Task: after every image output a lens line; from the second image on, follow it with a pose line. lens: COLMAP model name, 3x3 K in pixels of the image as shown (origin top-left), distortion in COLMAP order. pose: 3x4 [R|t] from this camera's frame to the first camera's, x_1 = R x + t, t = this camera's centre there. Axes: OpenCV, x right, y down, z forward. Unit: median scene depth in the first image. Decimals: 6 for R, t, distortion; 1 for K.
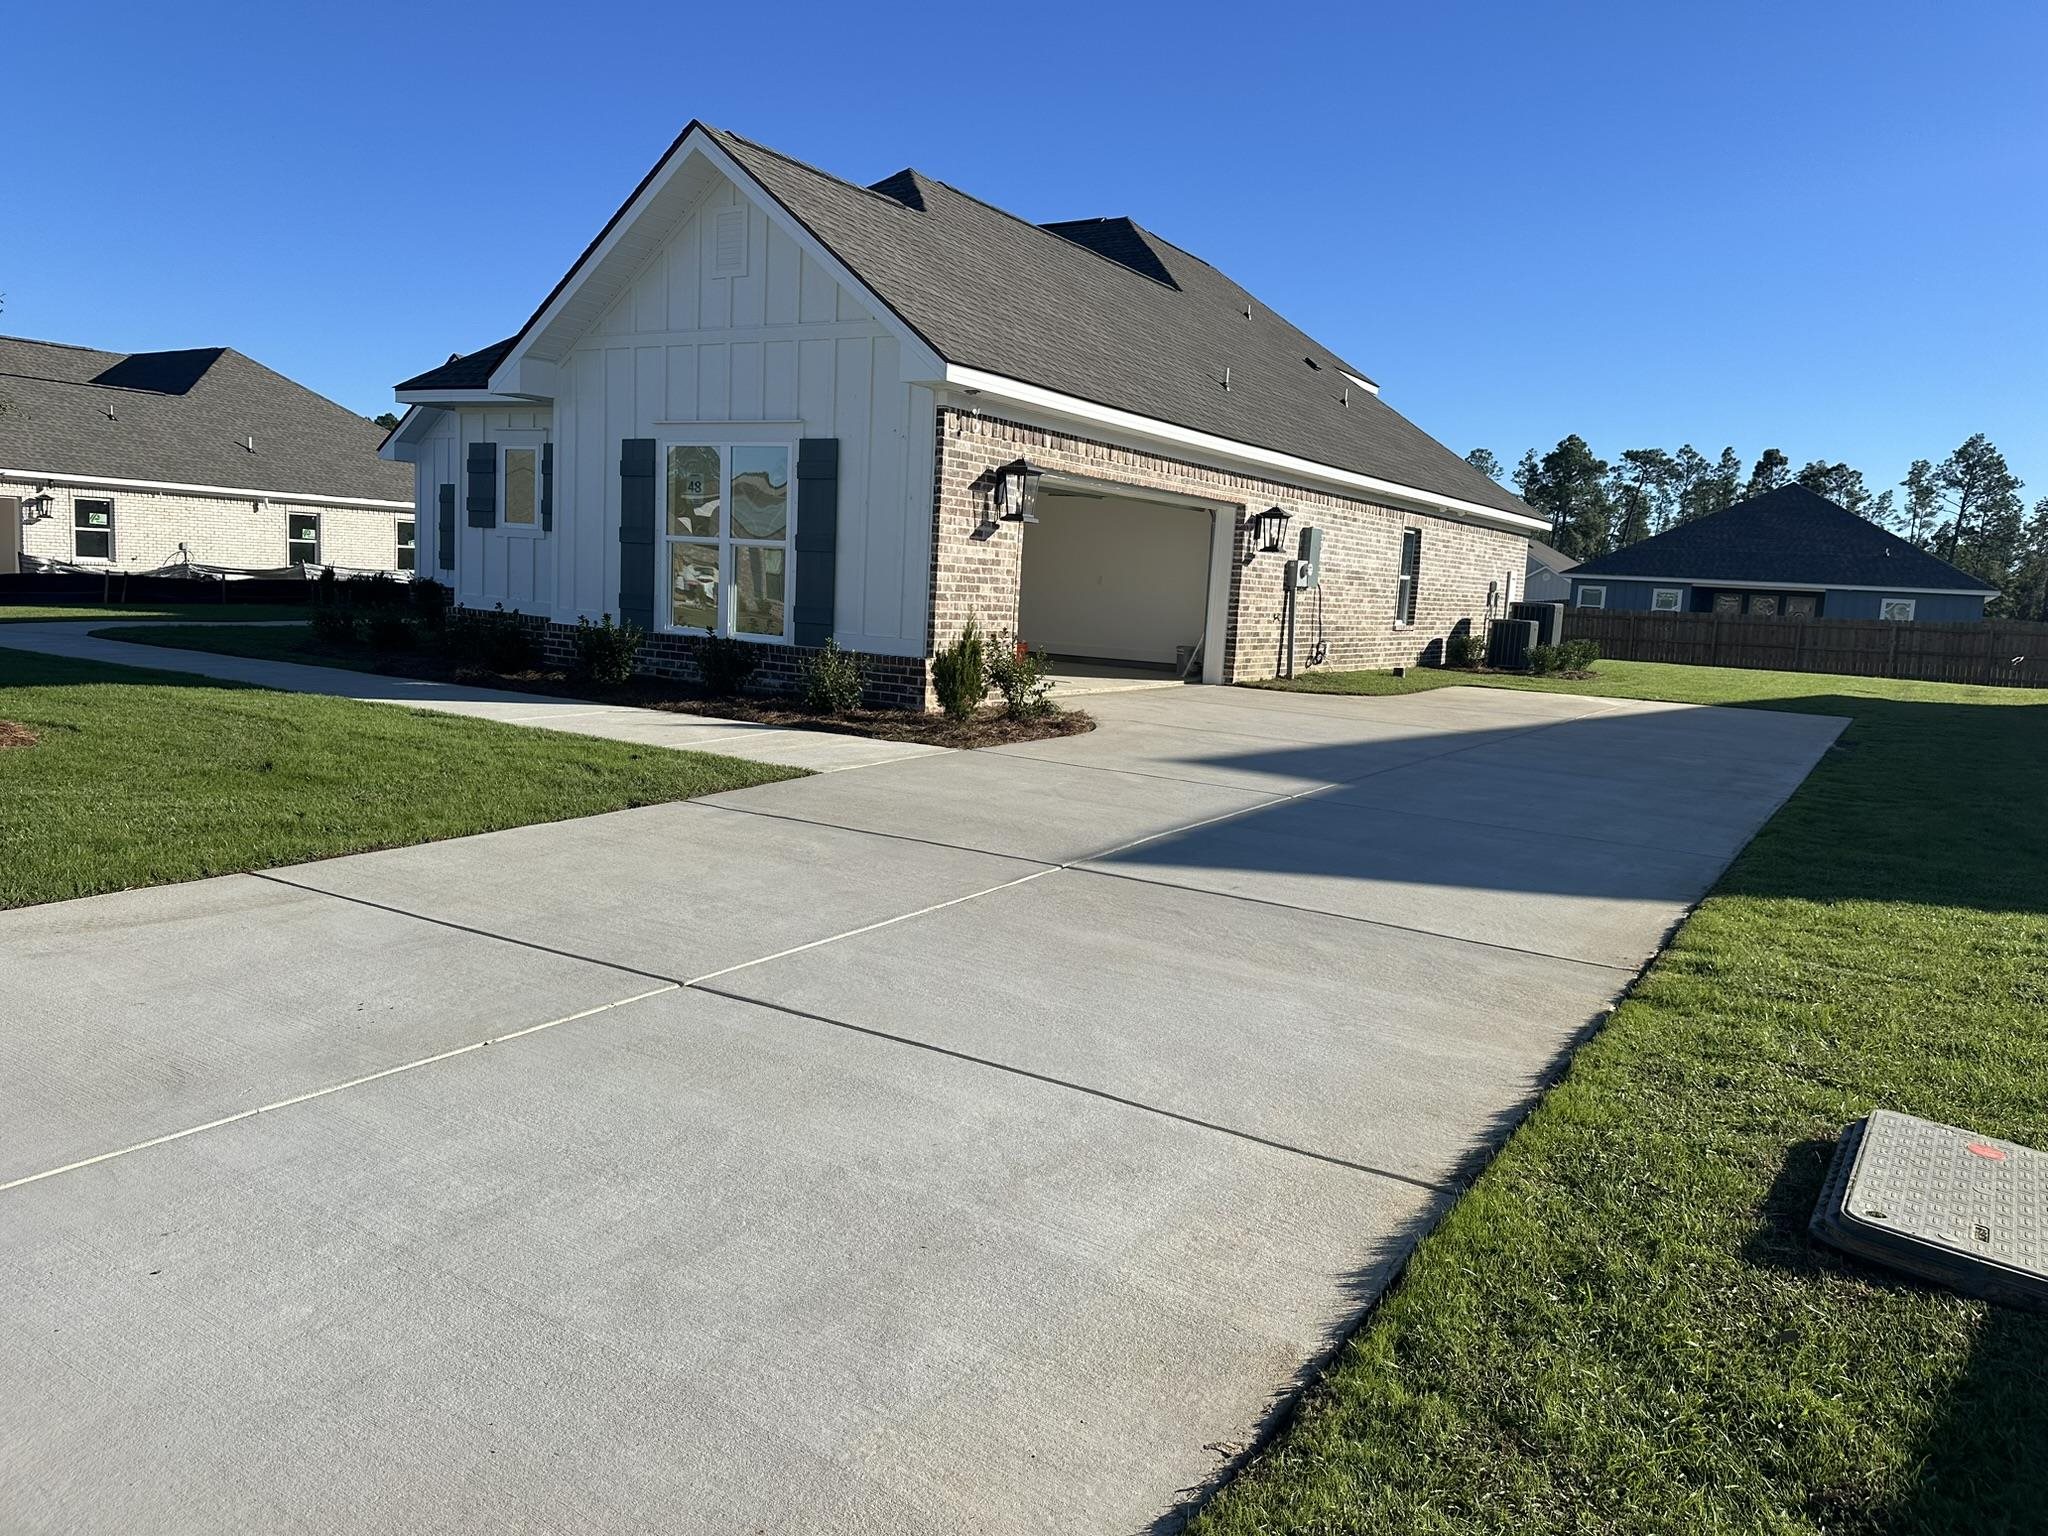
lens RADIAL K [[1439.4, 0, 1023.4], [0, 1439.4, 769.5], [0, 0, 1]] dist [0.071124, -0.066109]
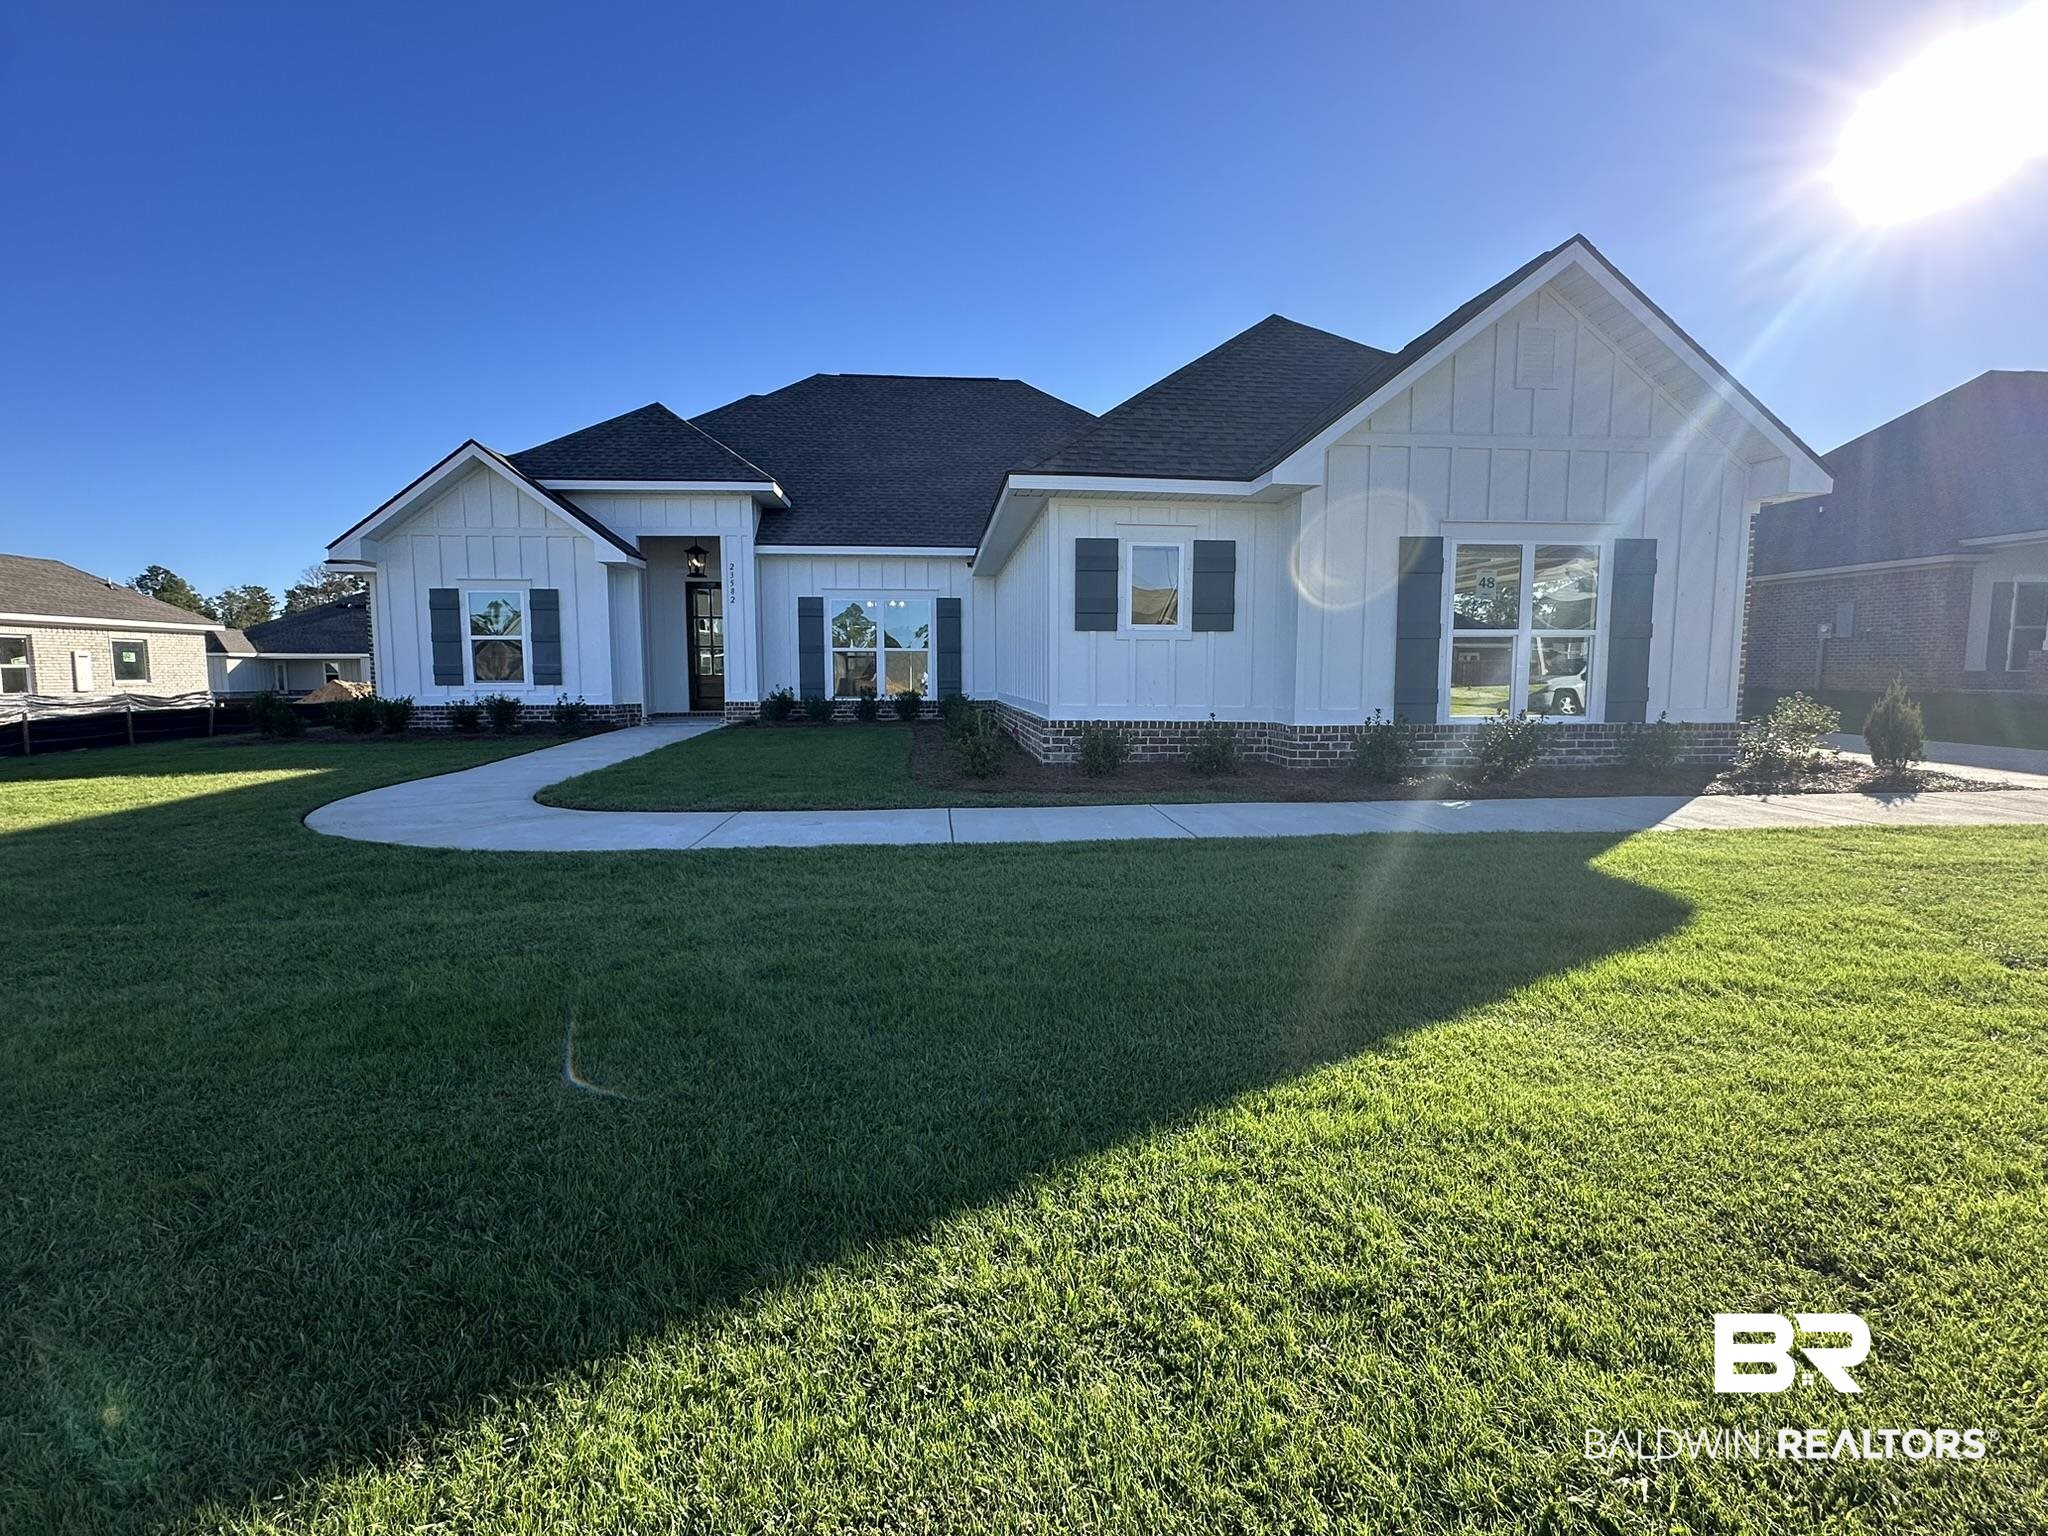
lens RADIAL K [[953.5, 0, 1025.8], [0, 953.5, 758.8], [0, 0, 1]] dist [-0.002025, 0.000254]
pose [[0.796539, -0.108399, 0.594790, -0.775525], [0.123927, 0.992180, 0.014859, -0.101748], [-0.591750, 0.061874, 0.803744, 0.552434]]
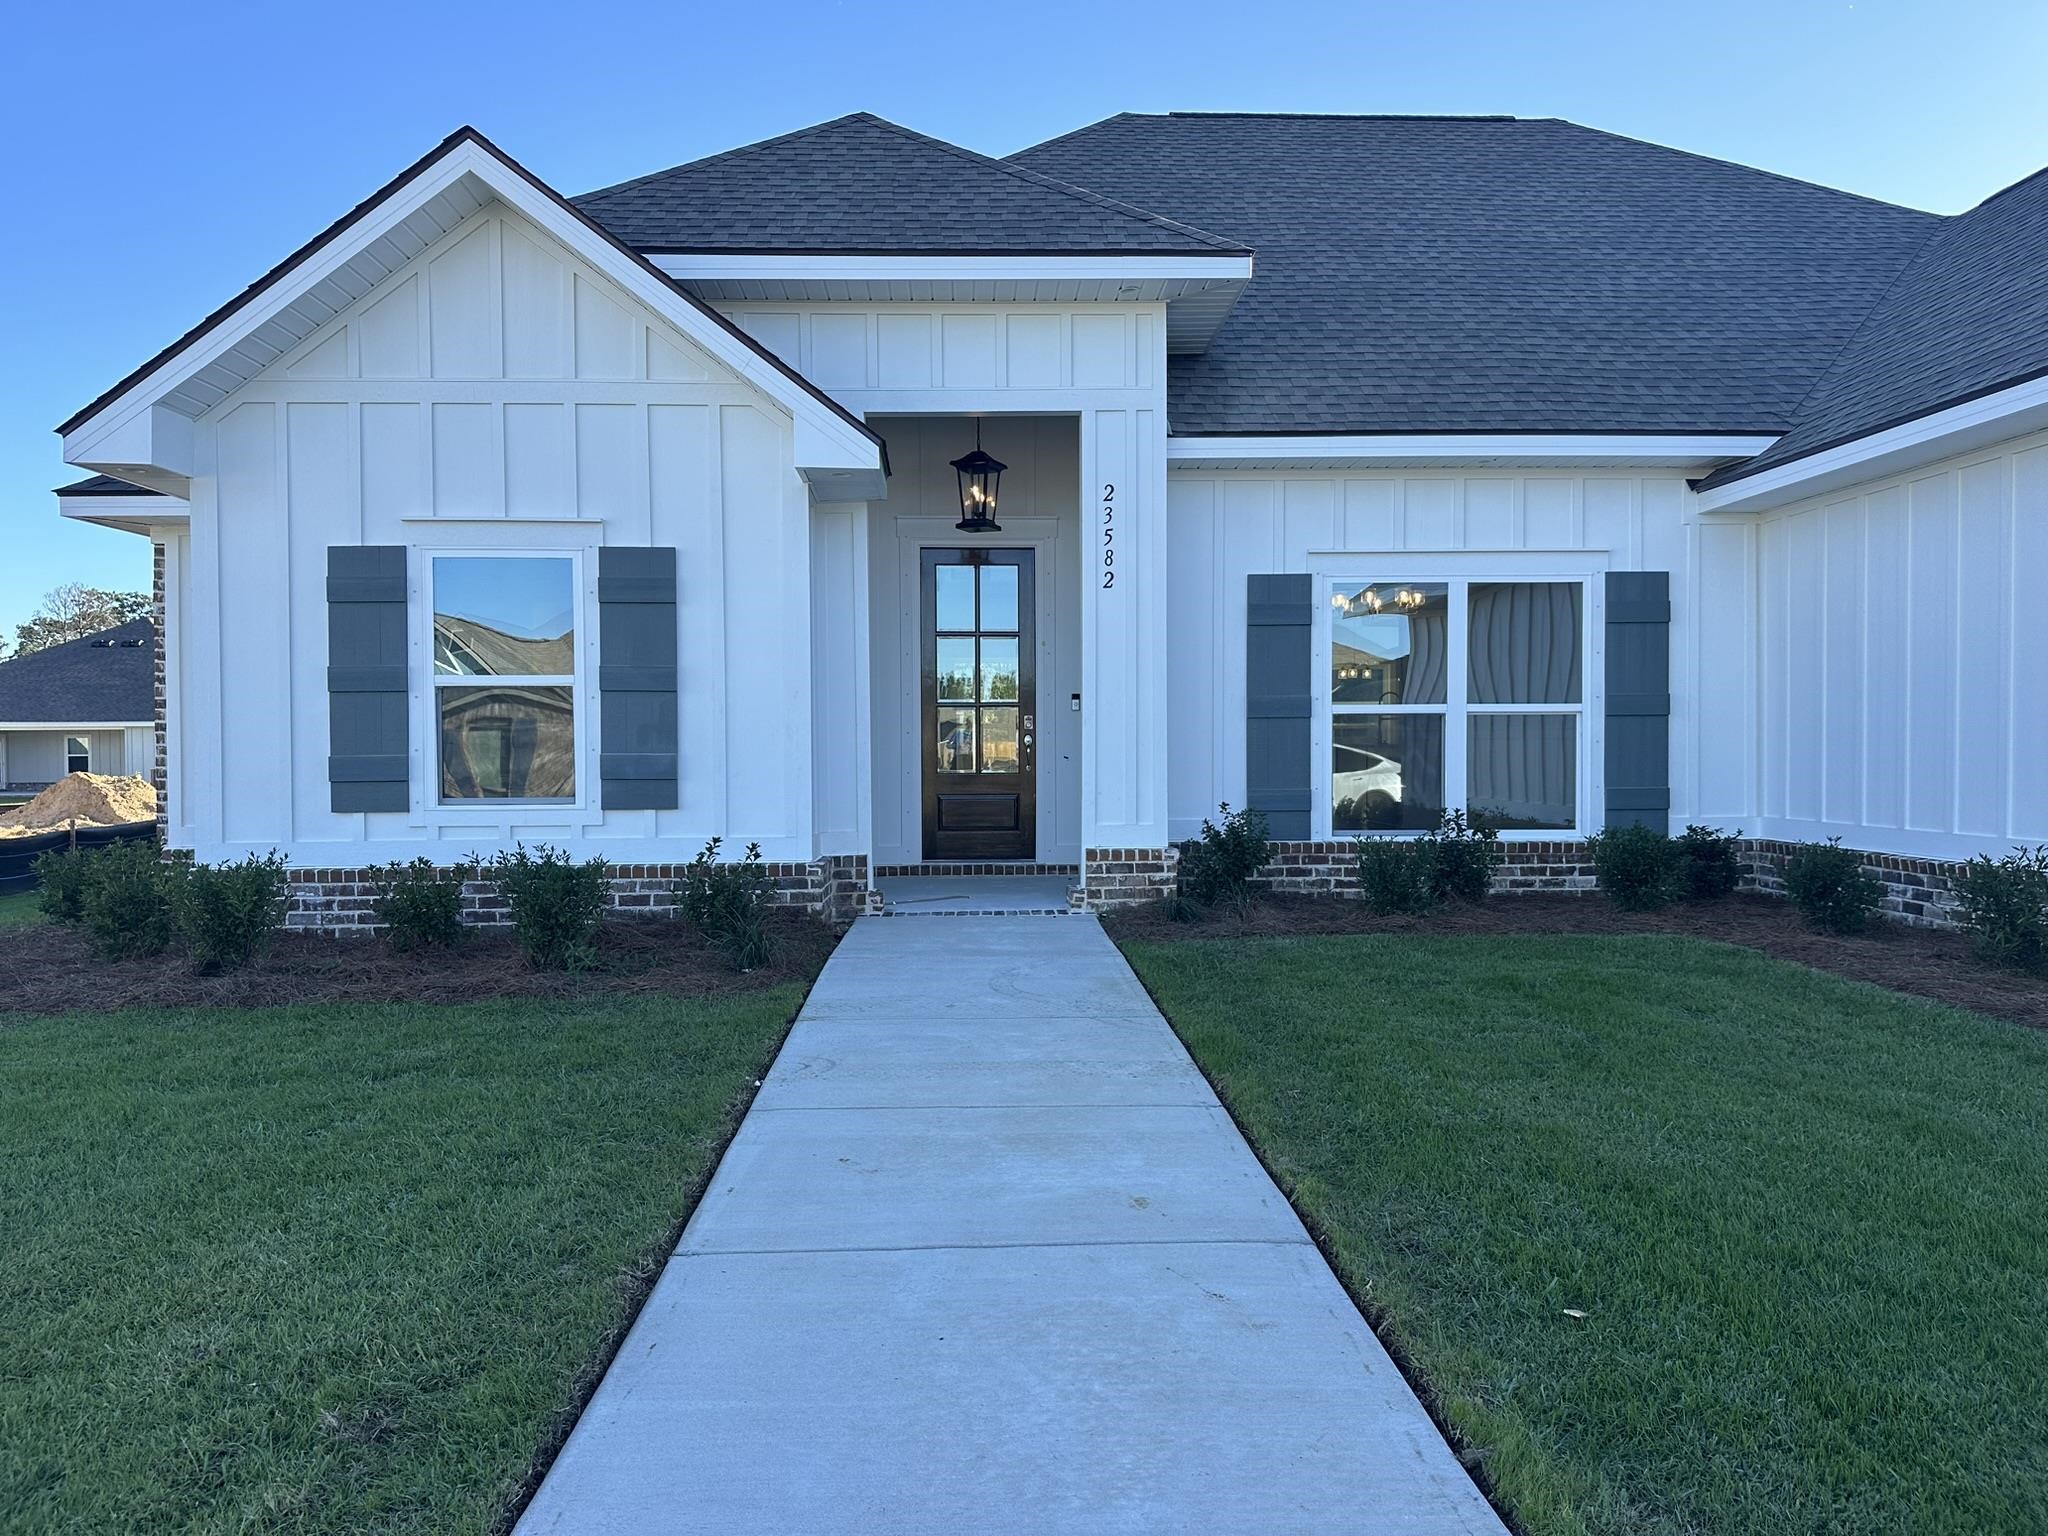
lens RADIAL K [[1439.4, 0, 1026.9], [0, 1439.4, 766.0], [0, 0, 1]] dist [0.071124, -0.066109]
pose [[0.828158, -0.065560, 0.556648, -0.765659], [0.123658, 0.990035, -0.067369, -0.143399], [-0.546684, 0.124626, 0.828012, 0.825158]]
